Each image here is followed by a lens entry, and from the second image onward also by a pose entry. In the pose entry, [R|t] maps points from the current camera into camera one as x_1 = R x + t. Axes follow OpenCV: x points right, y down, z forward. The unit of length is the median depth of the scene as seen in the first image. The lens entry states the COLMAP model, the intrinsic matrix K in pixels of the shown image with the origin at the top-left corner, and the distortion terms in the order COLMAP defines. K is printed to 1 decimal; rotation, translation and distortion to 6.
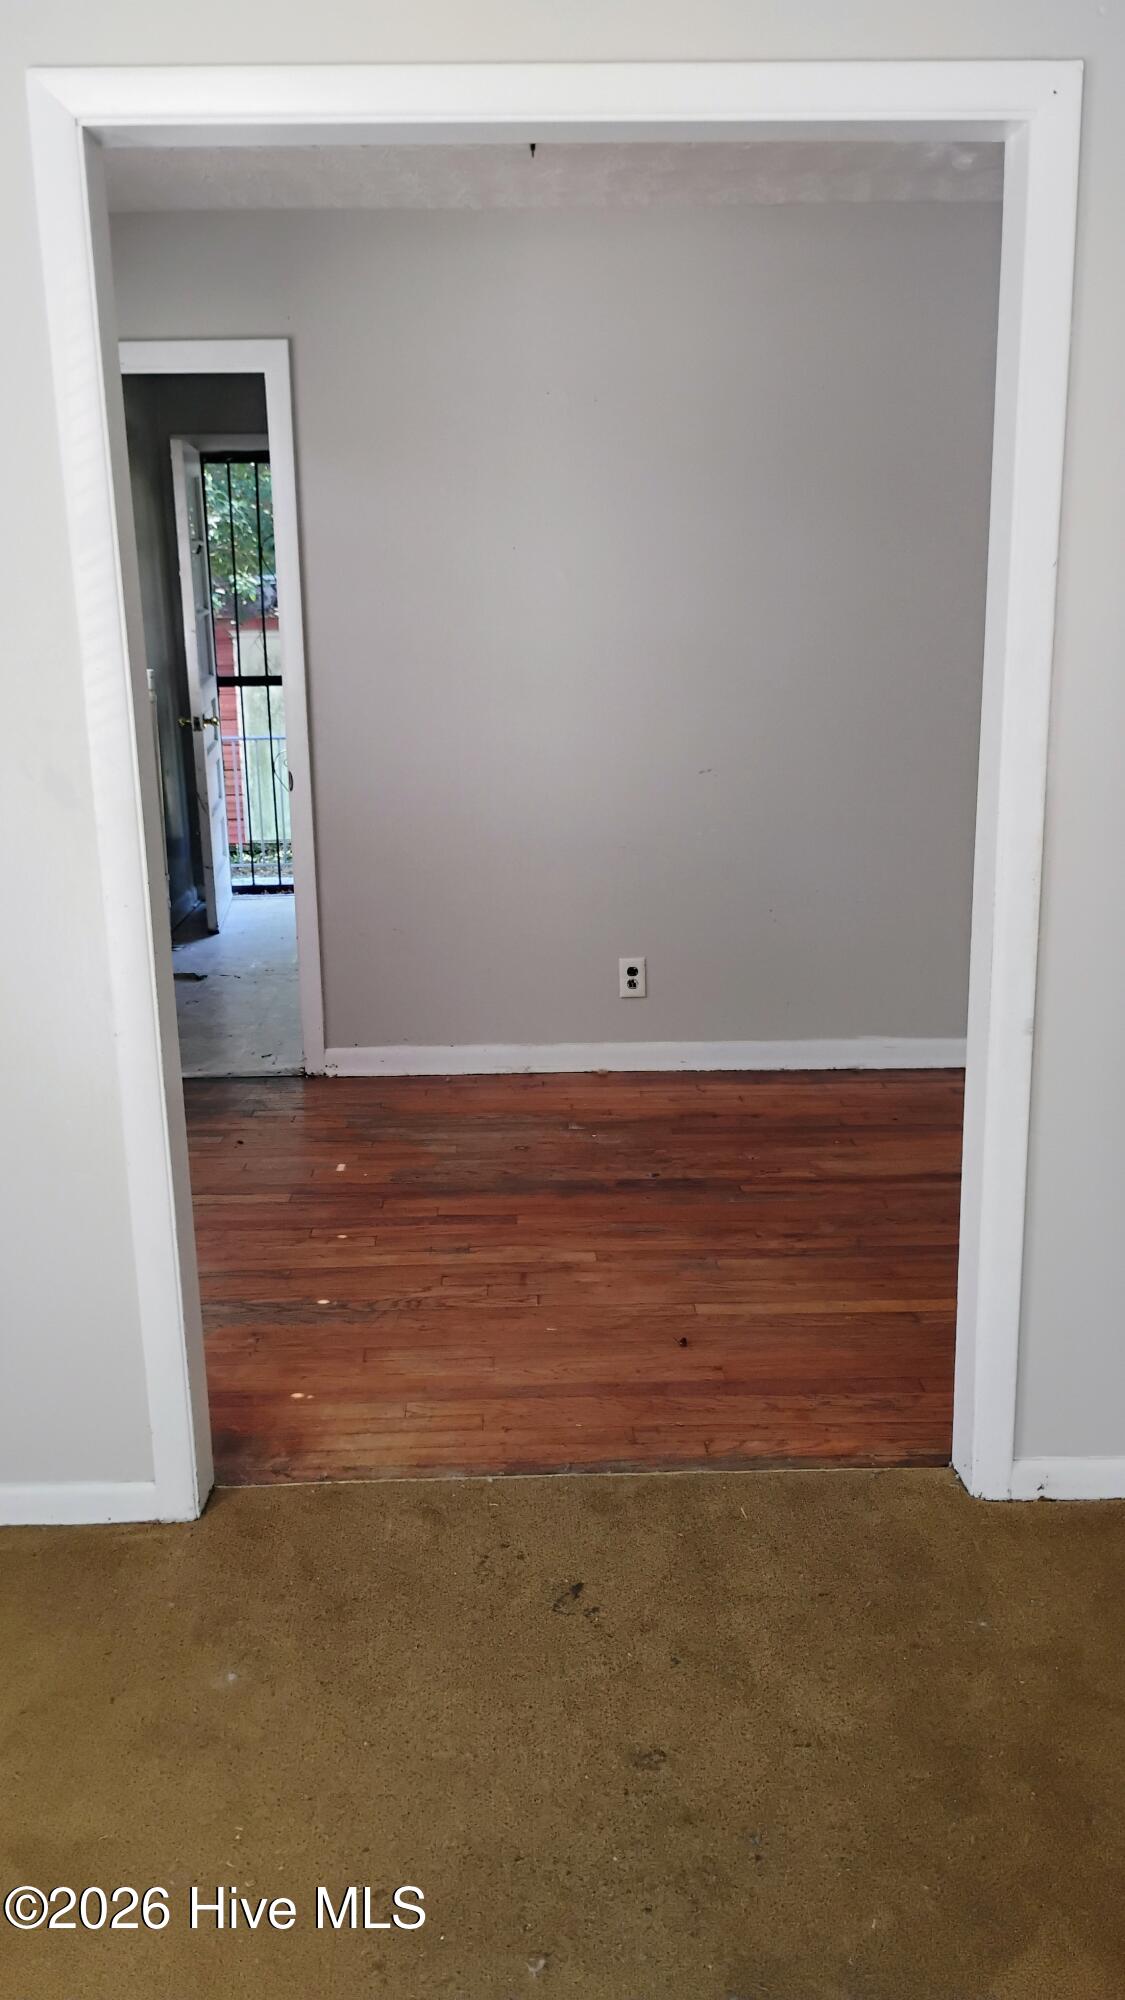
lens RADIAL K [[1668.4, 0, 551.9], [0, 1668.4, 994.9], [0, 0, 1]] dist [0.087852, -0.145403]
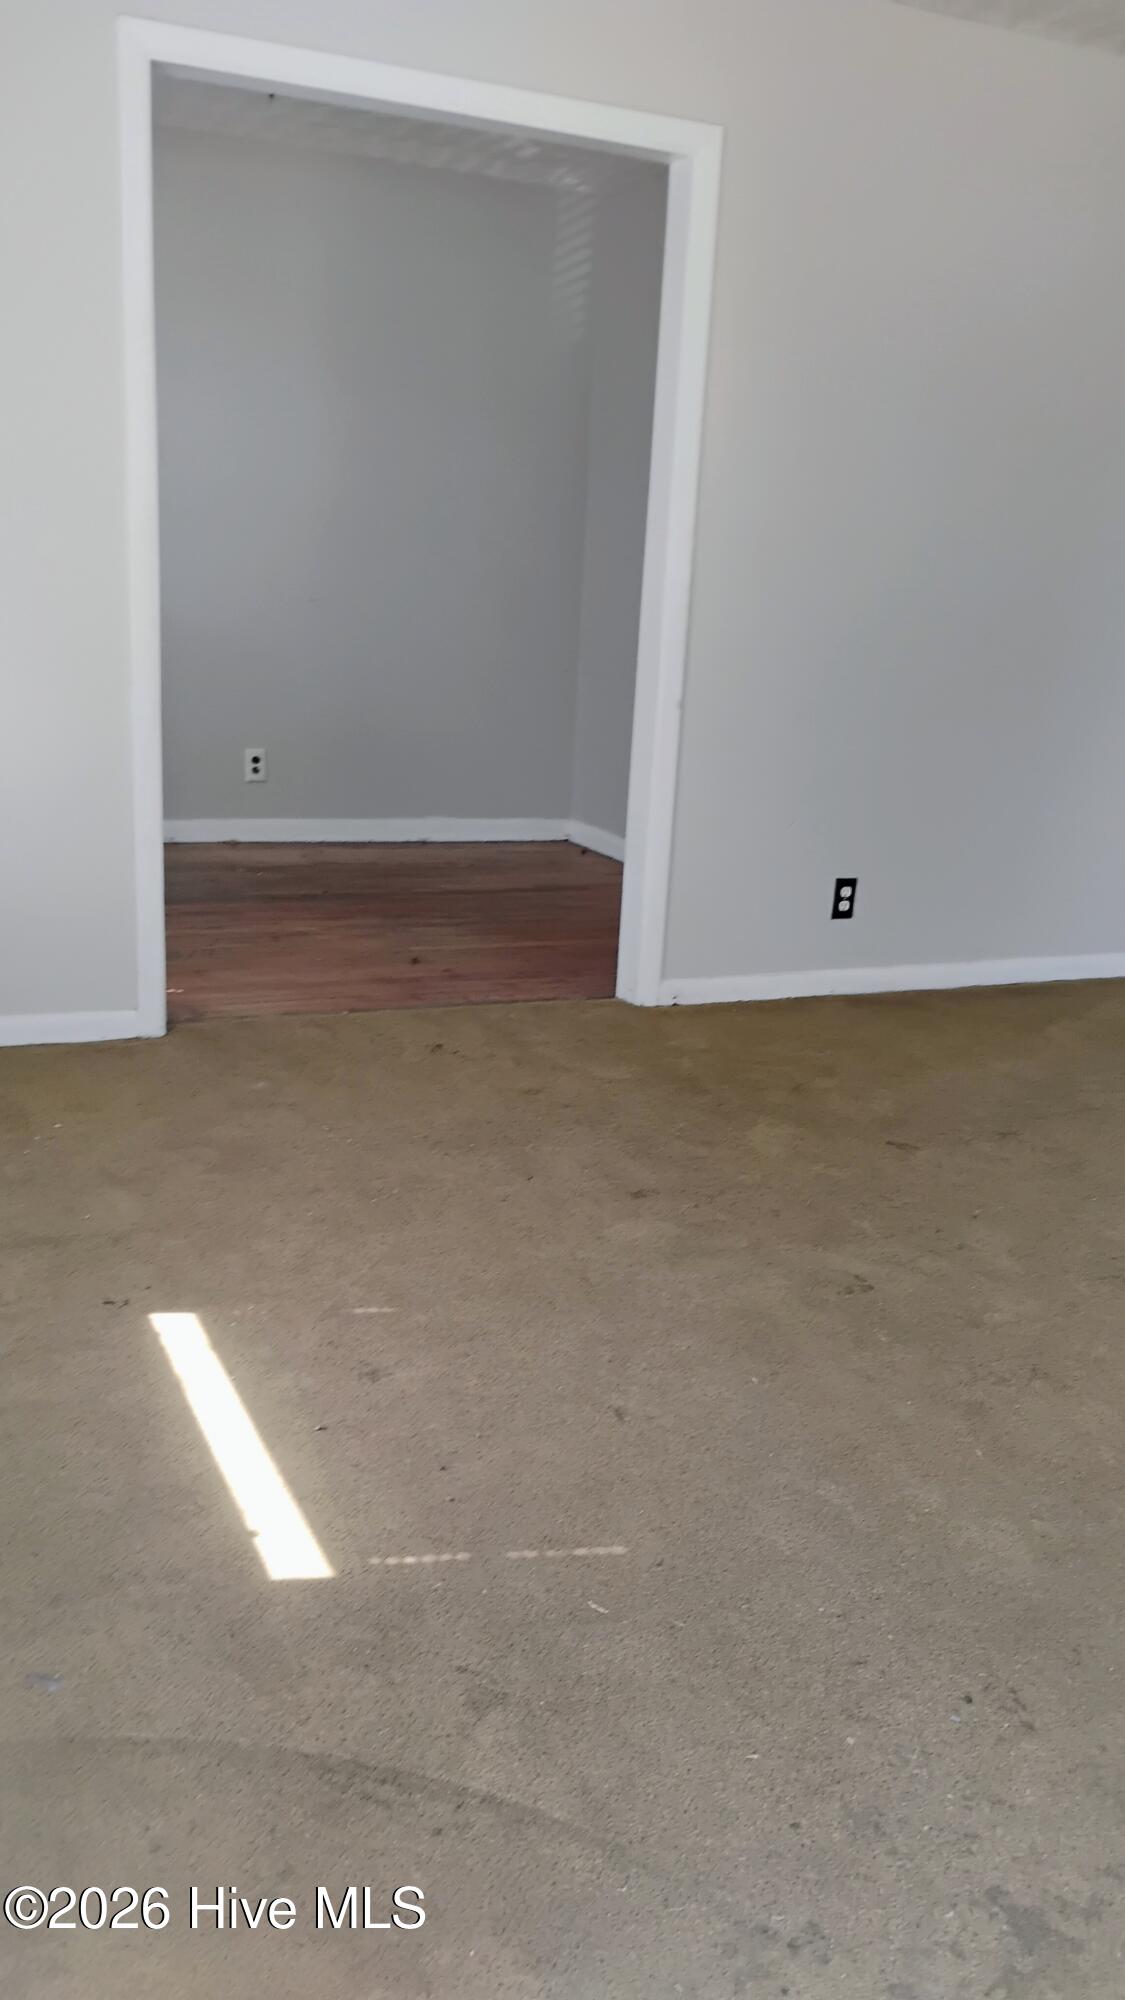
lens RADIAL K [[1668.4, 0, 551.9], [0, 1668.4, 994.9], [0, 0, 1]] dist [0.087852, -0.145403]
pose [[0.917644, -0.031559, 0.396147, -0.340736], [0.019444, 0.999213, 0.034562, 0.166508], [-0.396927, -0.024013, 0.917536, -0.330834]]
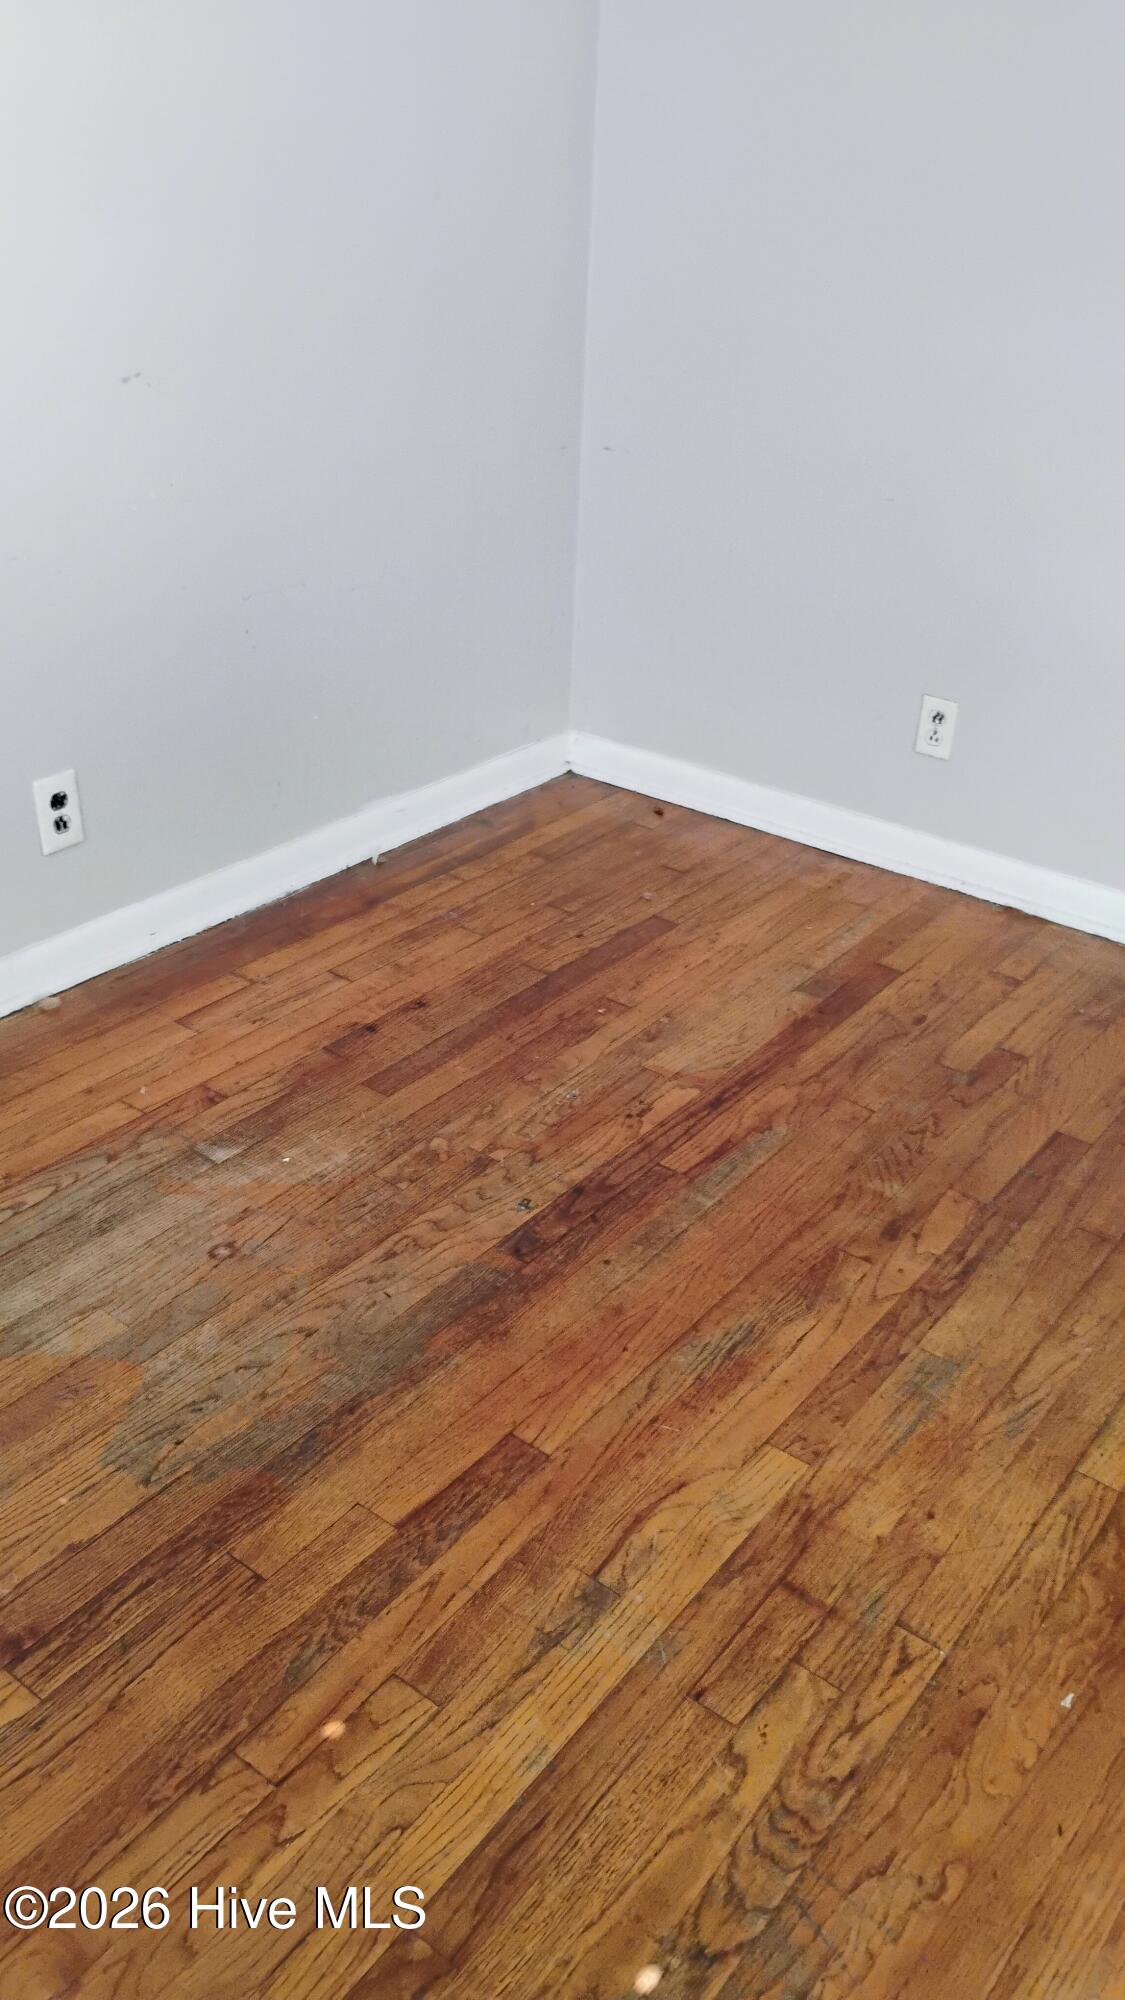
lens RADIAL K [[1717.5, 0, 556.1], [0, 1717.5, 933.4], [0, 0, 1]] dist [0.011881, 0.006458]
pose [[0.627232, -0.311610, 0.713779, -0.333268], [0.133885, 0.945970, 0.295324, -0.150772], [-0.767239, -0.089672, 0.635062, 0.737705]]
